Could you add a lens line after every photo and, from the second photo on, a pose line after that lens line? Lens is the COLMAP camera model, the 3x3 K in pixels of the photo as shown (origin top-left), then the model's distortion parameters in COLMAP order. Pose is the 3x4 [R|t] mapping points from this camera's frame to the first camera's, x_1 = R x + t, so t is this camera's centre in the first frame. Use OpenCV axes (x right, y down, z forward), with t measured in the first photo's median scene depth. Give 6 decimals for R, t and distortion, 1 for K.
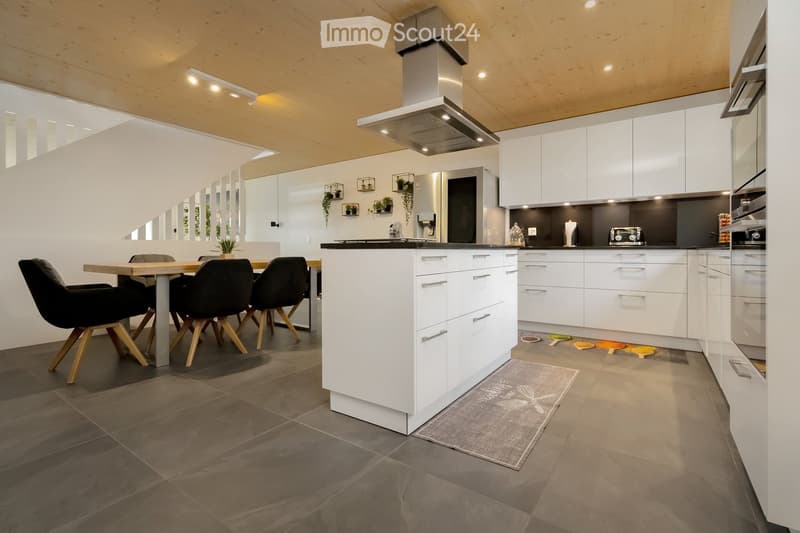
lens RADIAL K [[367.7, 0, 396.8], [0, 367.7, 254.9], [0, 0, 1]] dist [0.002970, 0.000503]
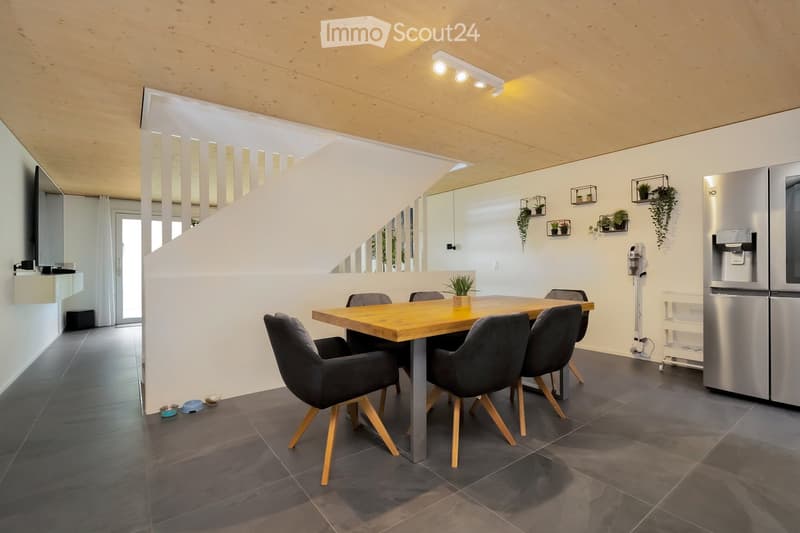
lens RADIAL K [[367.7, 0, 399.7], [0, 367.7, 265.9], [0, 0, 1]] dist [0.002970, 0.000503]
pose [[0.950185, -0.004070, -0.311660, -0.218725], [0.001248, 0.999956, -0.009255, -0.036745], [0.311685, 0.008405, 0.950148, 0.148013]]
